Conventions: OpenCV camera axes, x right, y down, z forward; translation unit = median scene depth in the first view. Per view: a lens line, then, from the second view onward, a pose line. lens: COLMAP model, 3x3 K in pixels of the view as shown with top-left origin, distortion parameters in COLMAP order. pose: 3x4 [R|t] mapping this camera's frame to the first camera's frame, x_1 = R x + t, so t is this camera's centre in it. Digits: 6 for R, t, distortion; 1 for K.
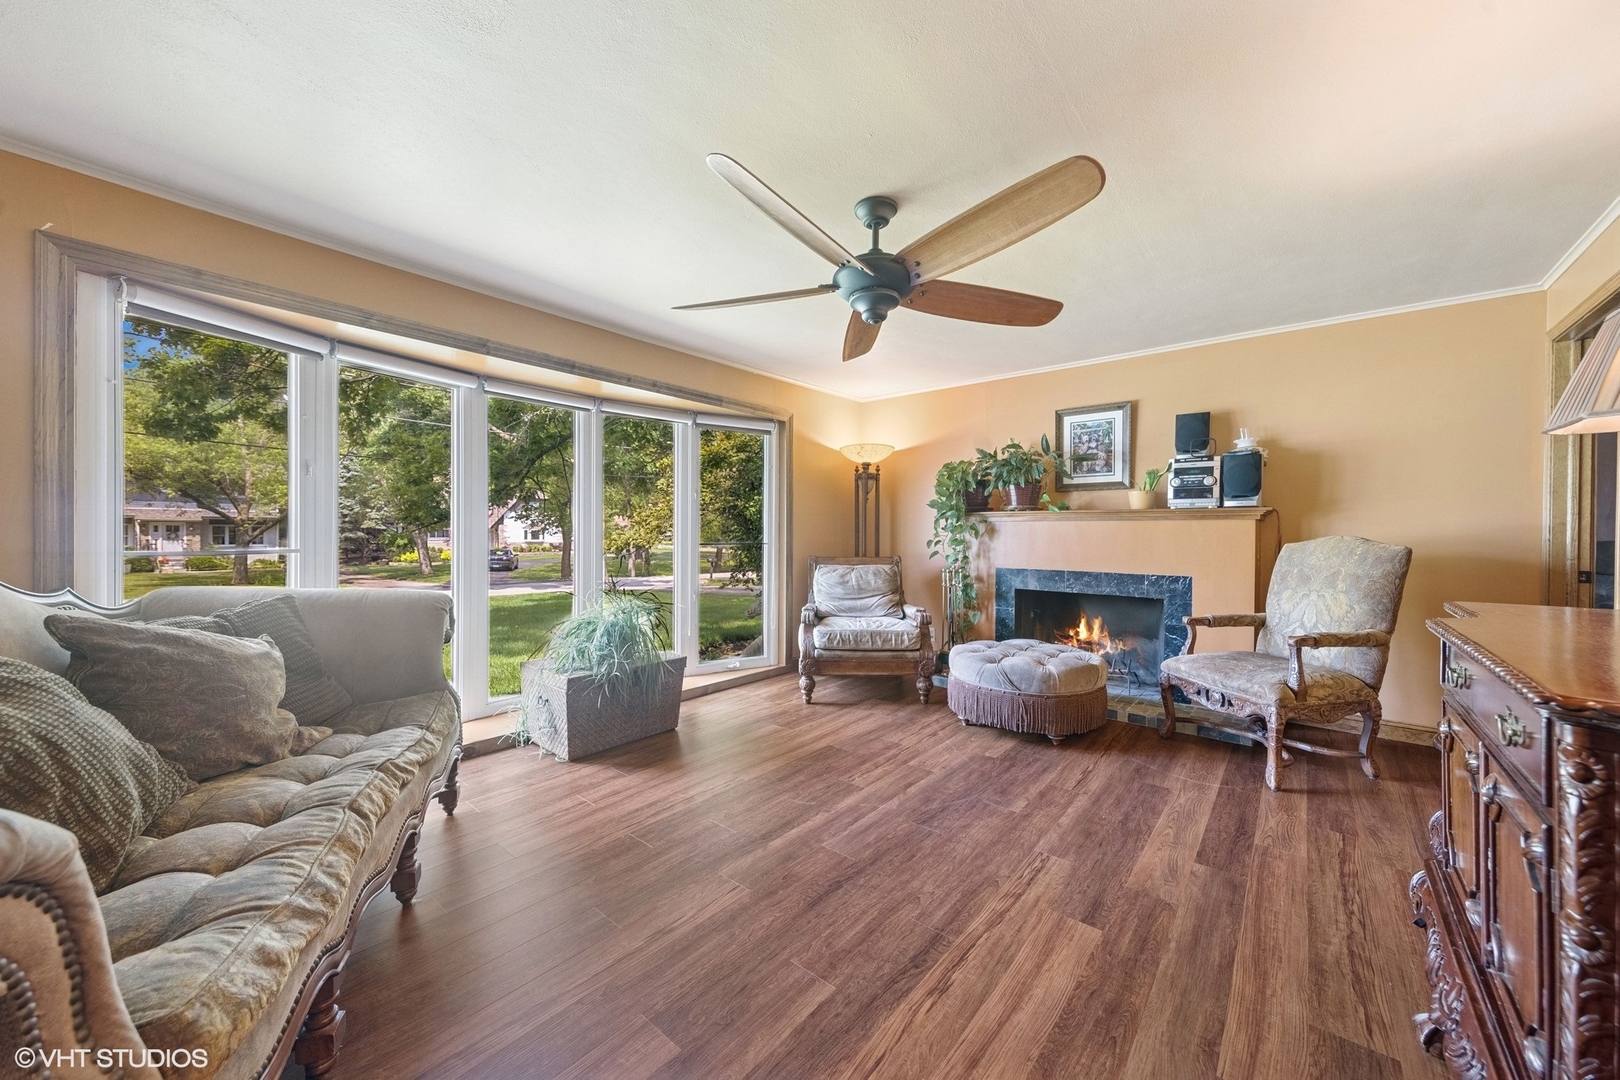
lens RADIAL K [[604.7, 0, 795.1], [0, 604.7, 524.5], [0, 0, 1]] dist [0.004598, 0.000114]
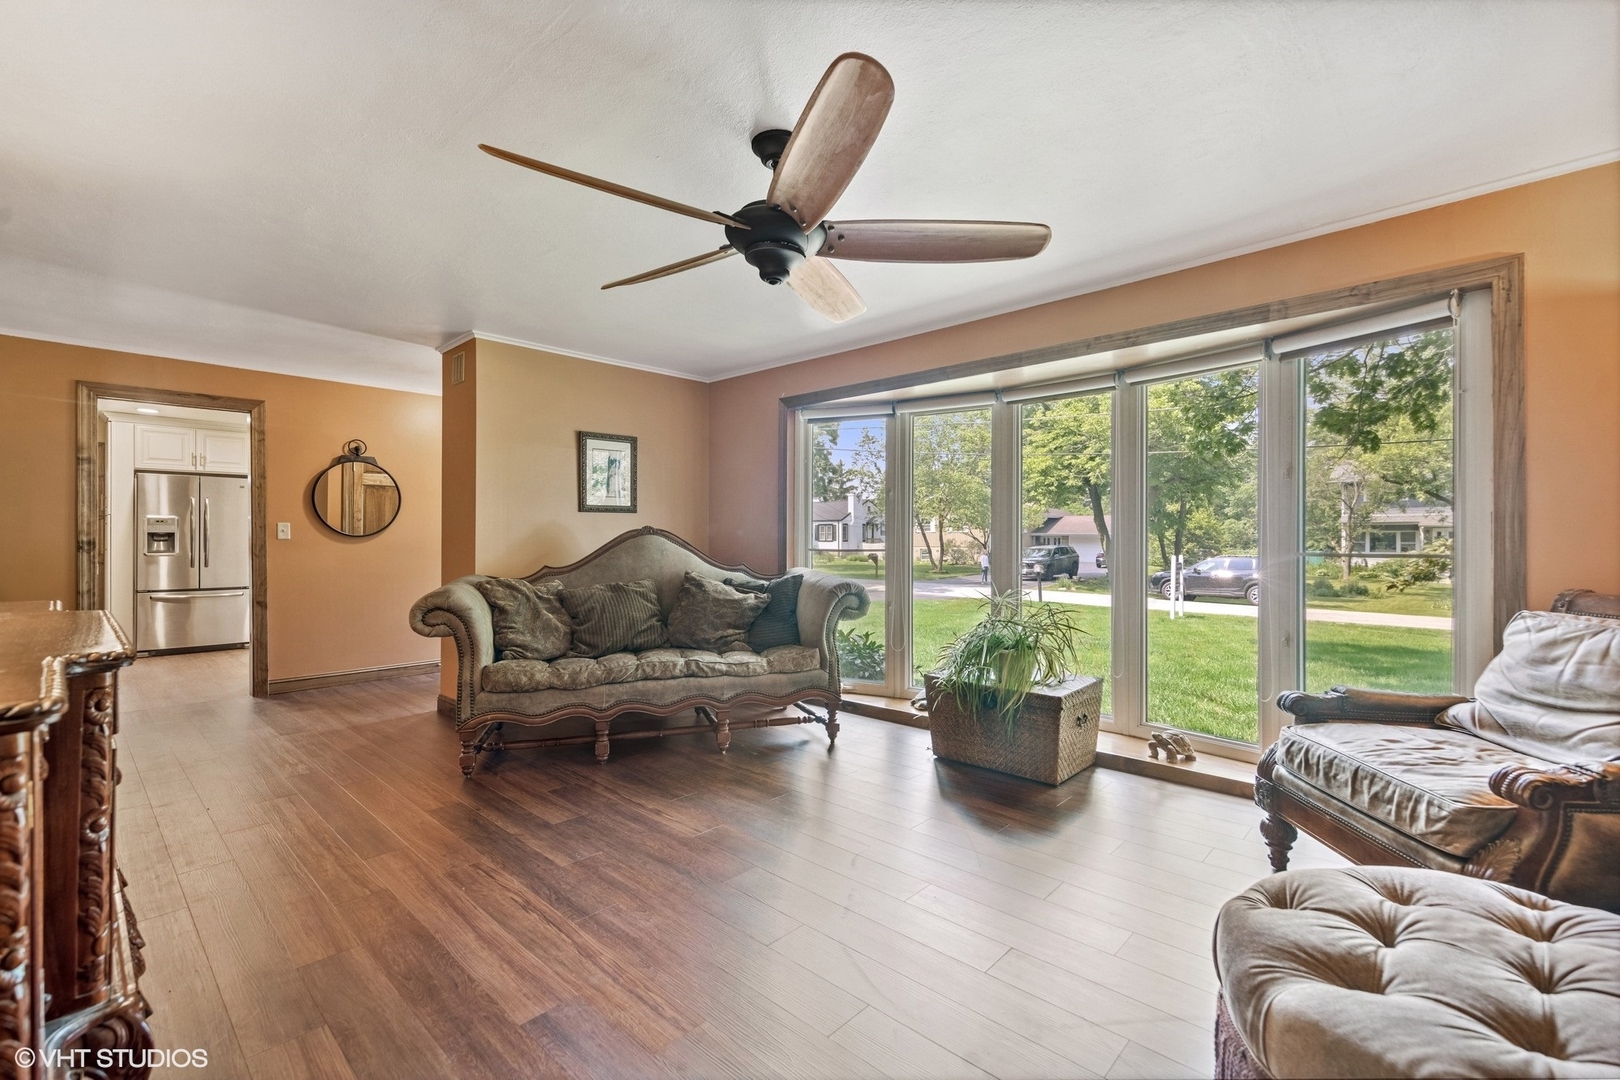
lens RADIAL K [[698.9, 0, 818.6], [0, 698.9, 551.0], [0, 0, 1]] dist [0.013666, 0.000187]
pose [[-0.042766, 0.011667, -0.999017, 1.438958], [0.017864, 0.999781, 0.010911, 0.030955], [0.998925, -0.017380, -0.042966, 1.464961]]
